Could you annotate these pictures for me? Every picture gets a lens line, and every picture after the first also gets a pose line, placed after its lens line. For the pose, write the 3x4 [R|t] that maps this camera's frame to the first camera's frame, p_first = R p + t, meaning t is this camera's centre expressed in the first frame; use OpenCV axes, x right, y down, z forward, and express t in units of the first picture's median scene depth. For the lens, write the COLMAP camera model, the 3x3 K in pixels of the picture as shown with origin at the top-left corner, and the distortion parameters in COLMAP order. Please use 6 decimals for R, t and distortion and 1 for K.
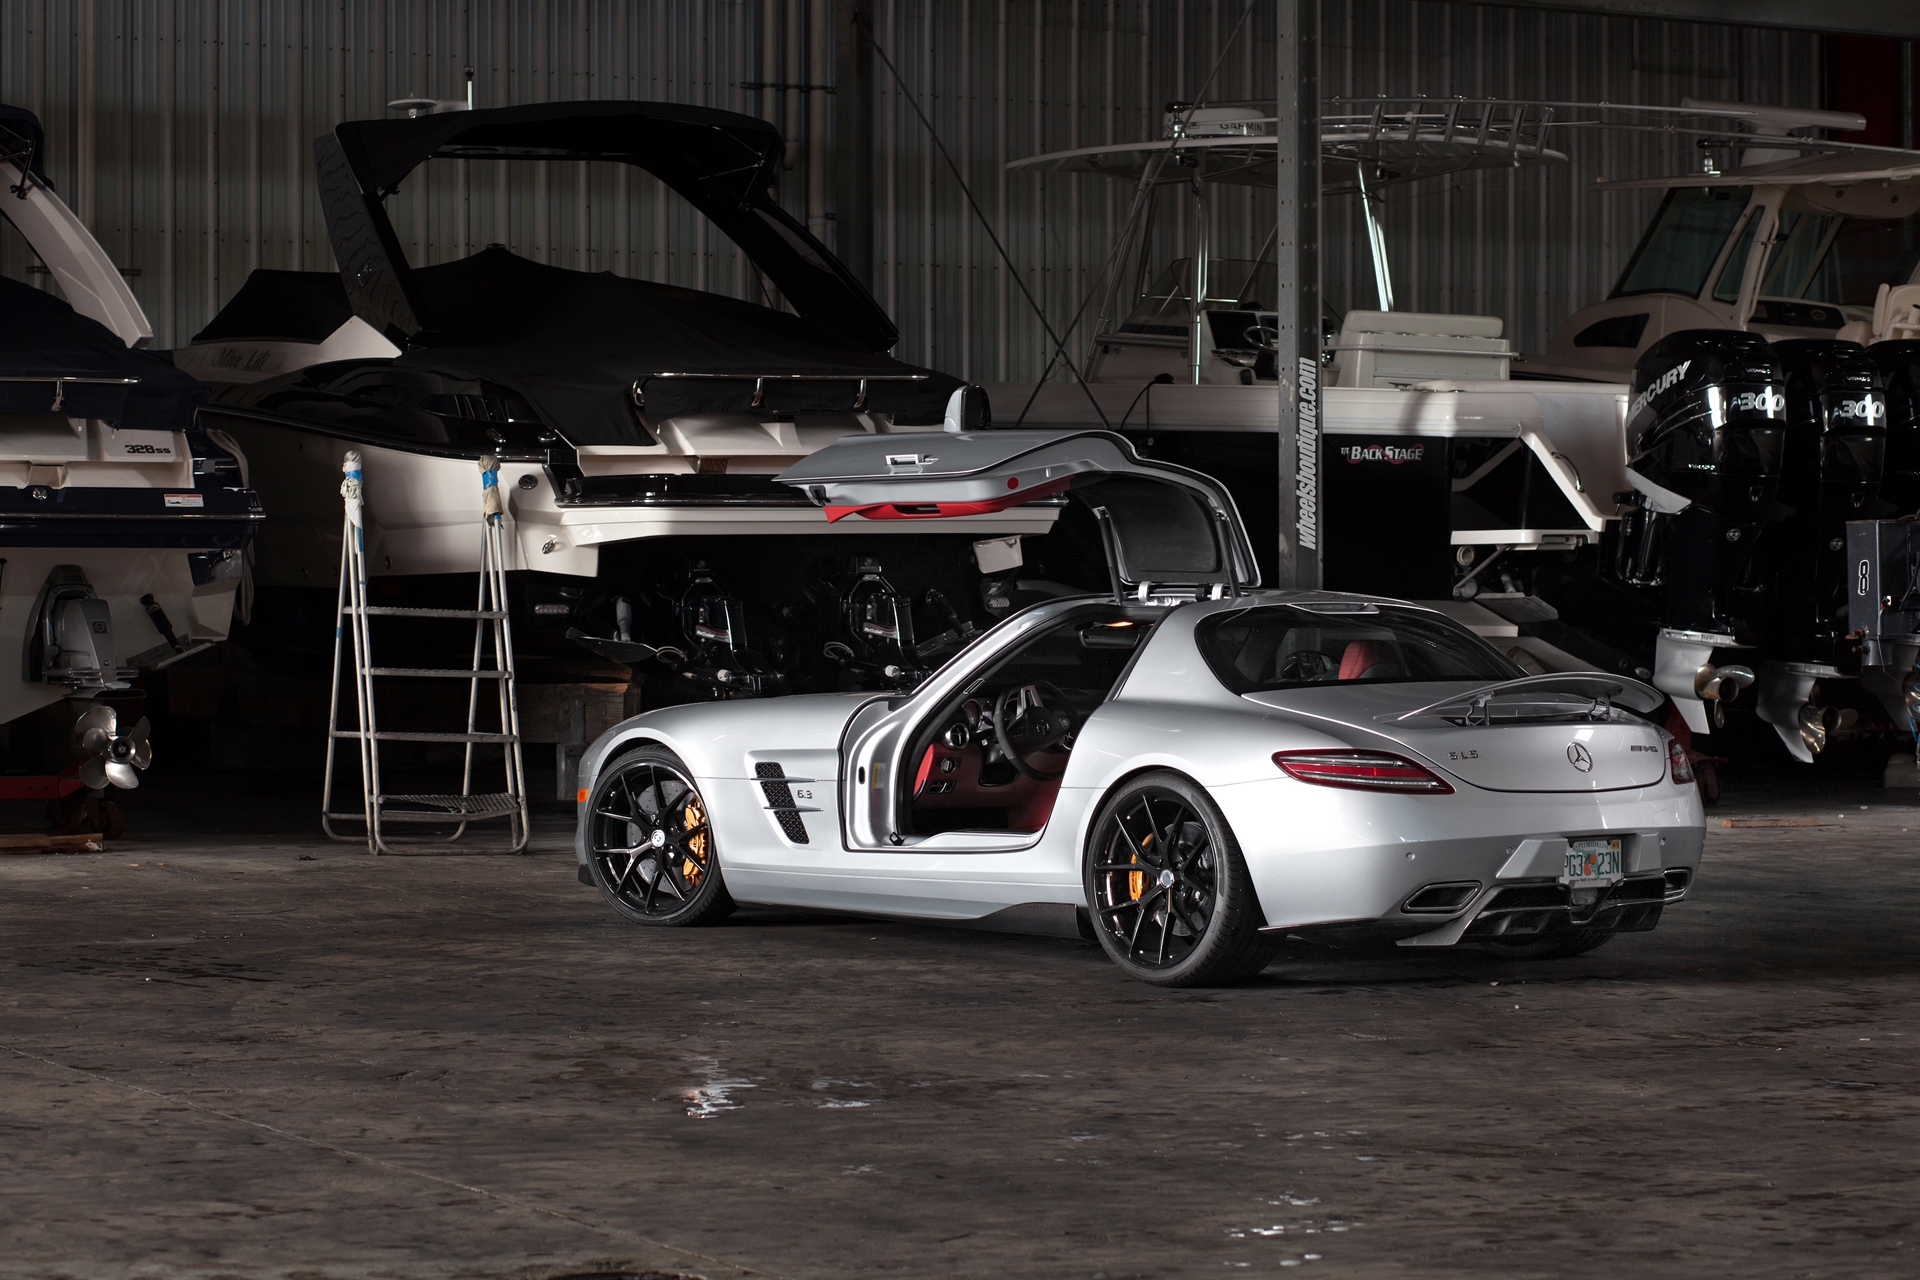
lens RADIAL K [[4186.2, 0, 962.3], [0, 4186.2, 646.7], [0, 0, 1]] dist [-0.147144, 0.000000]
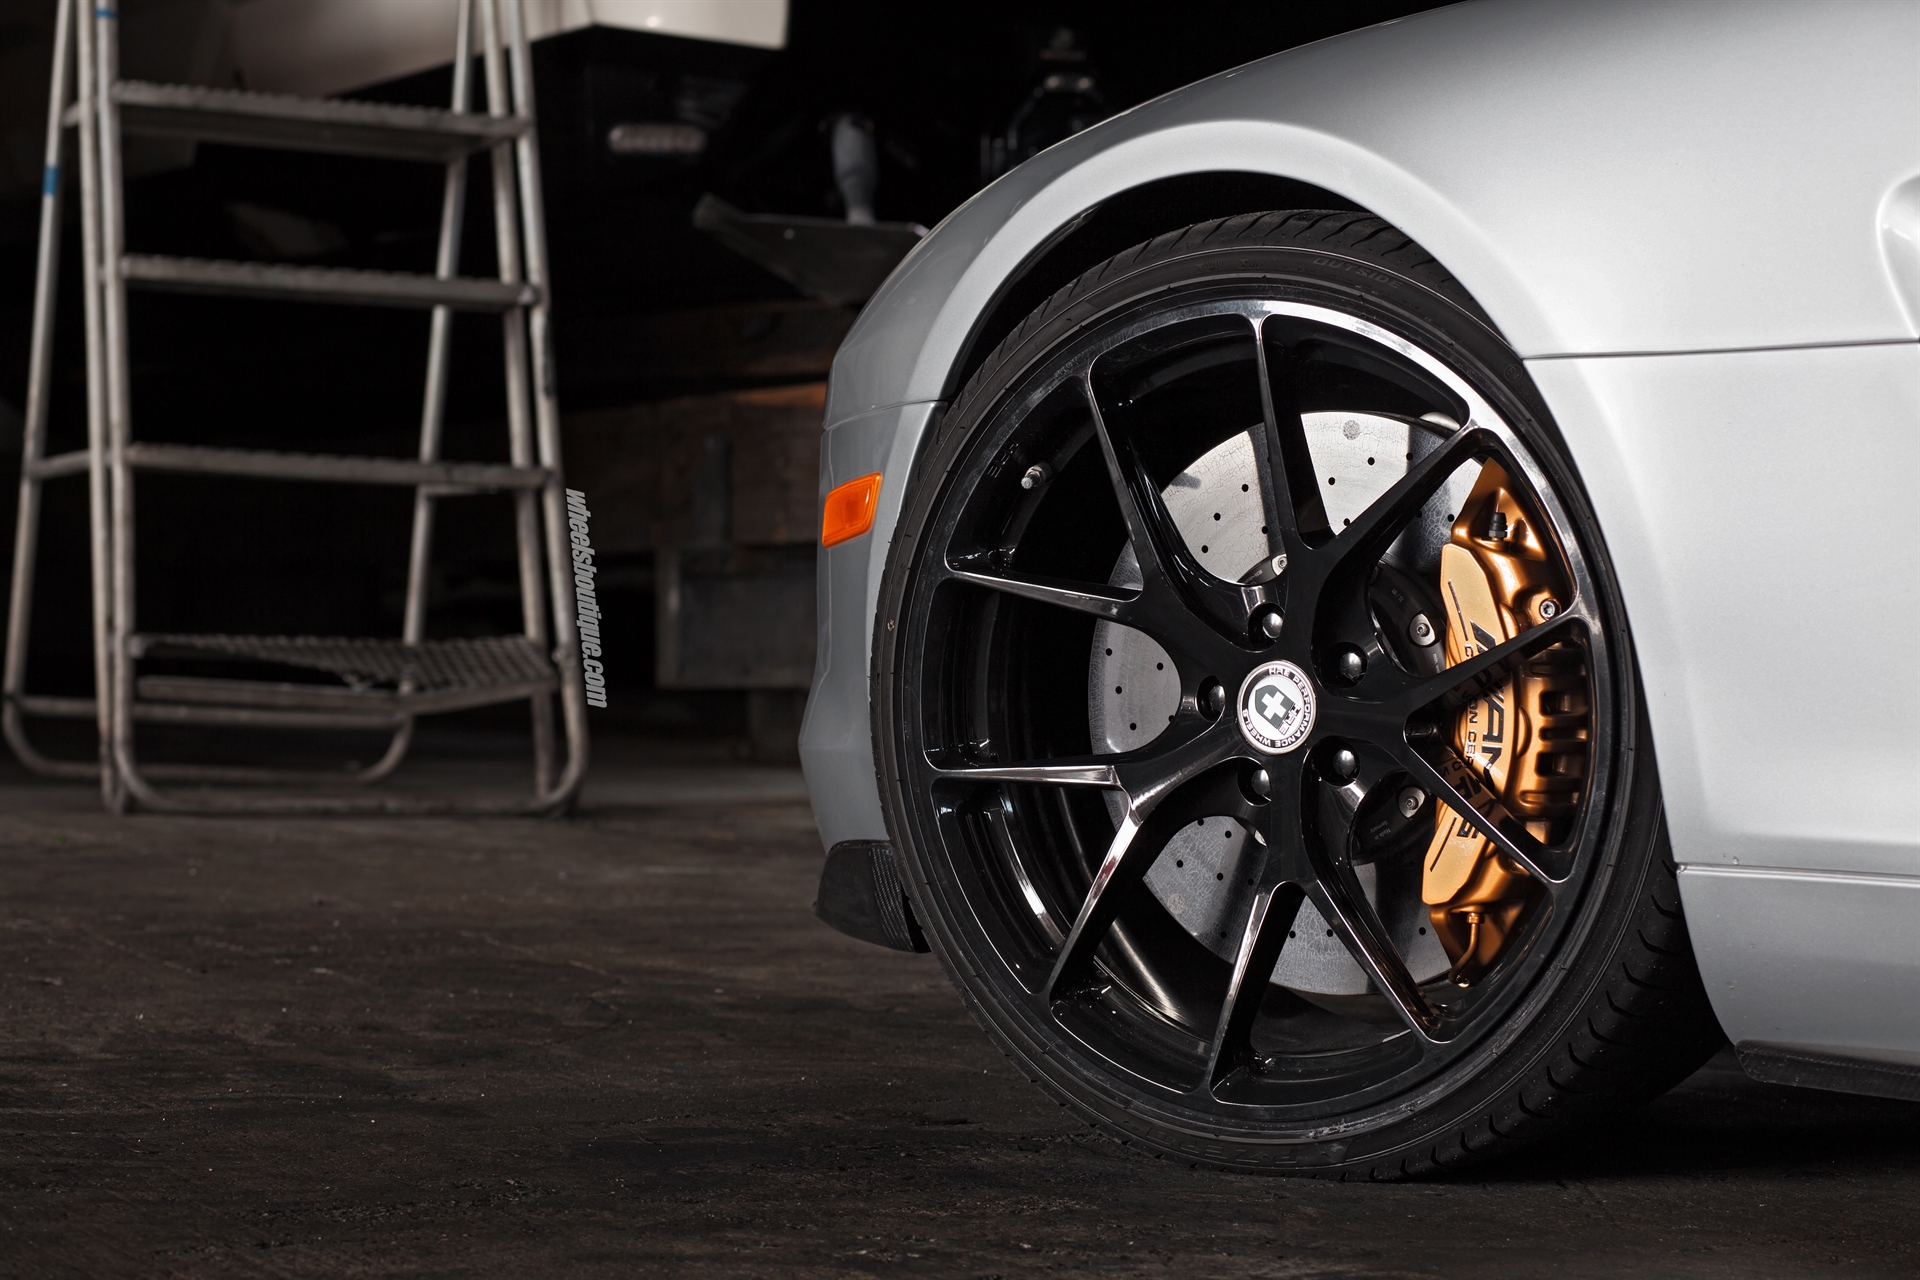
lens RADIAL K [[4186.2, 0, 960.6], [0, 4186.2, 638.6], [0, 0, 1]] dist [-0.147144, 0.000000]
pose [[0.999848, 0.010136, -0.014217, -0.069149], [-0.010147, 0.999948, -0.000726, 0.035330], [0.014209, 0.000870, 0.999899, 0.666430]]
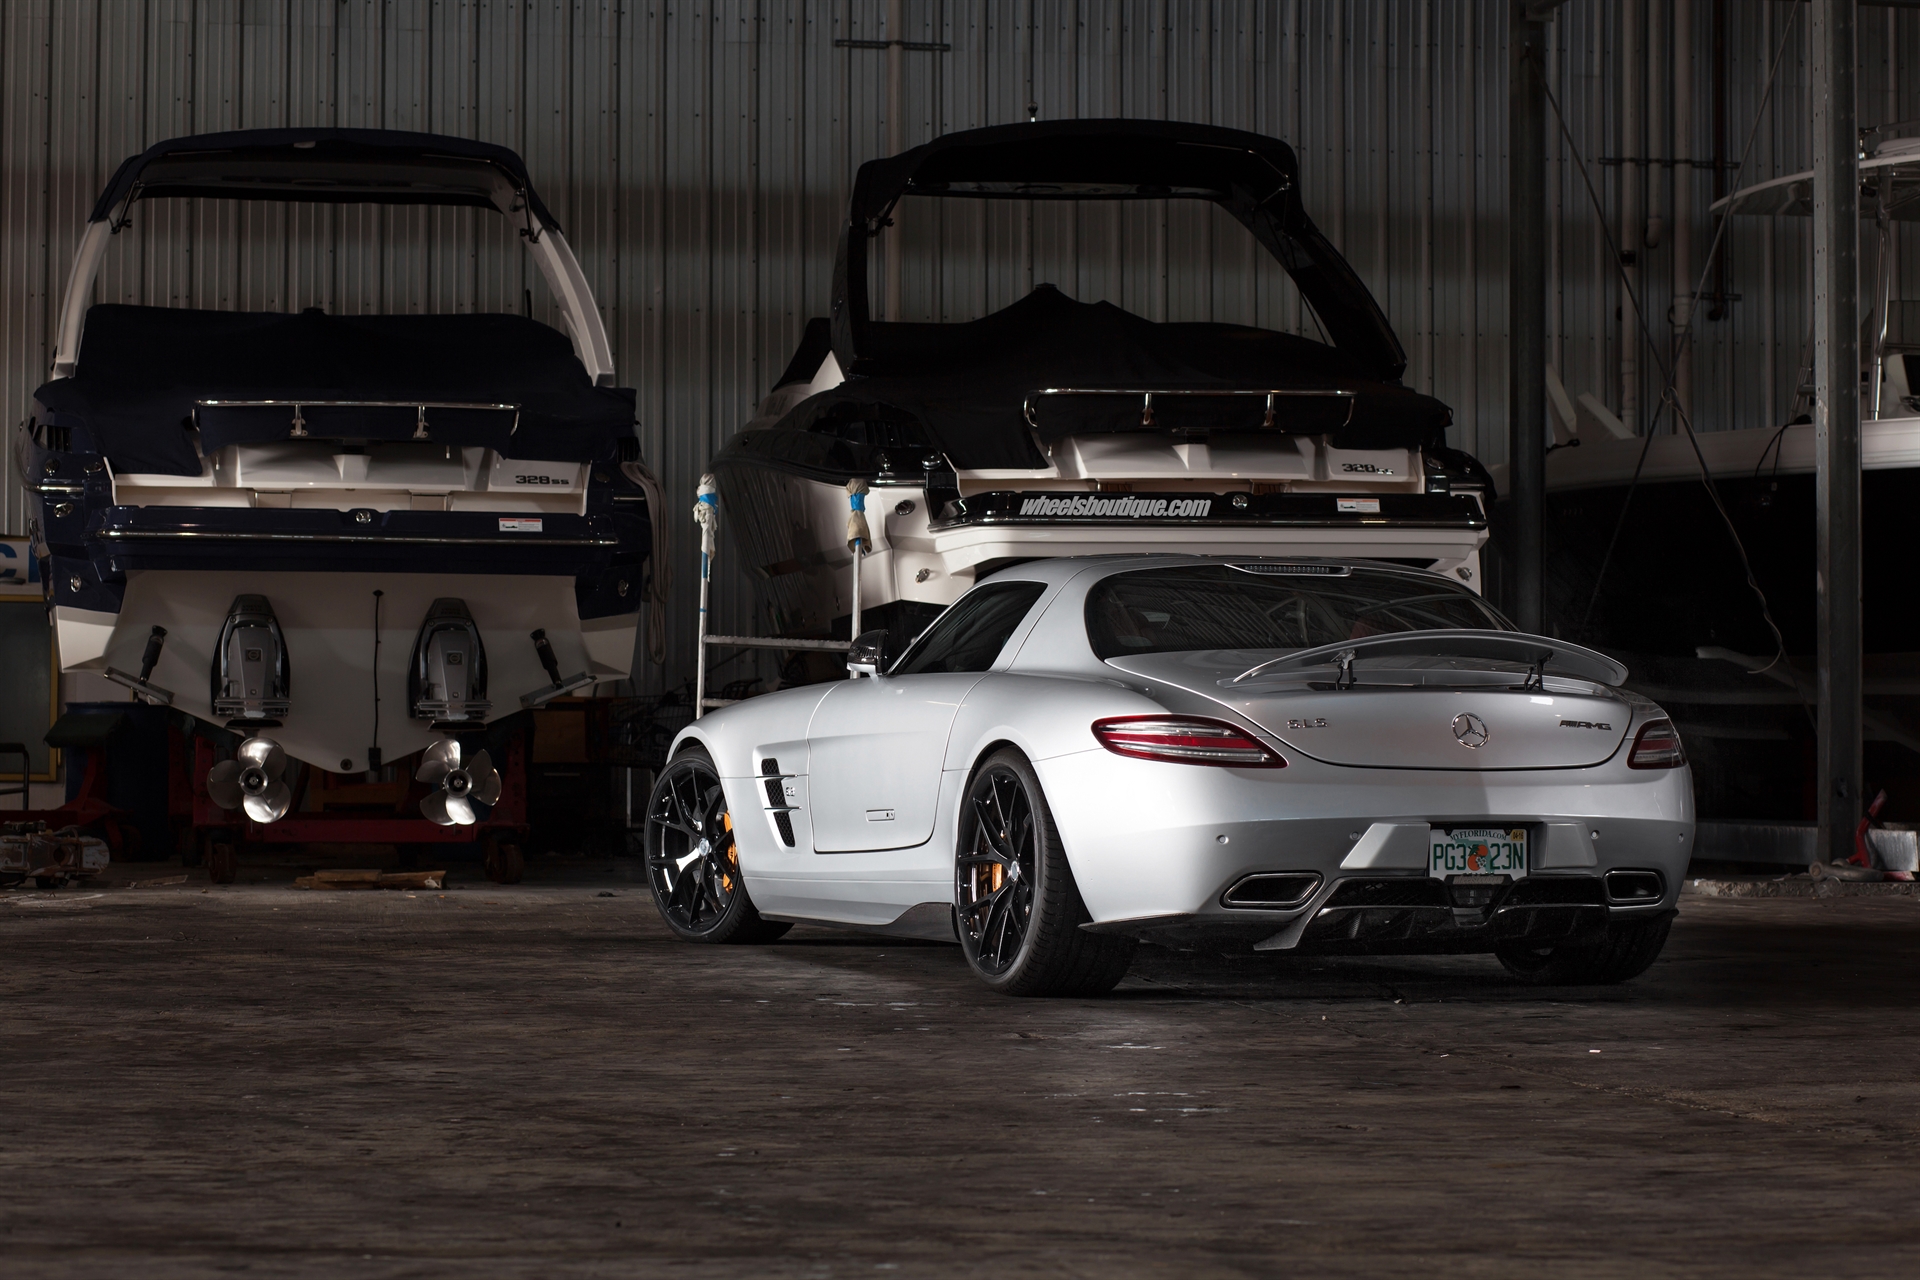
lens RADIAL K [[4186.2, 0, 958.8], [0, 4186.2, 638.5], [0, 0, 1]] dist [-0.147144, 0.000000]
pose [[0.959931, -0.003795, -0.280211, 0.196962], [-0.006194, 0.999377, -0.034754, 0.026215], [0.280168, 0.035097, 0.959309, 0.110611]]
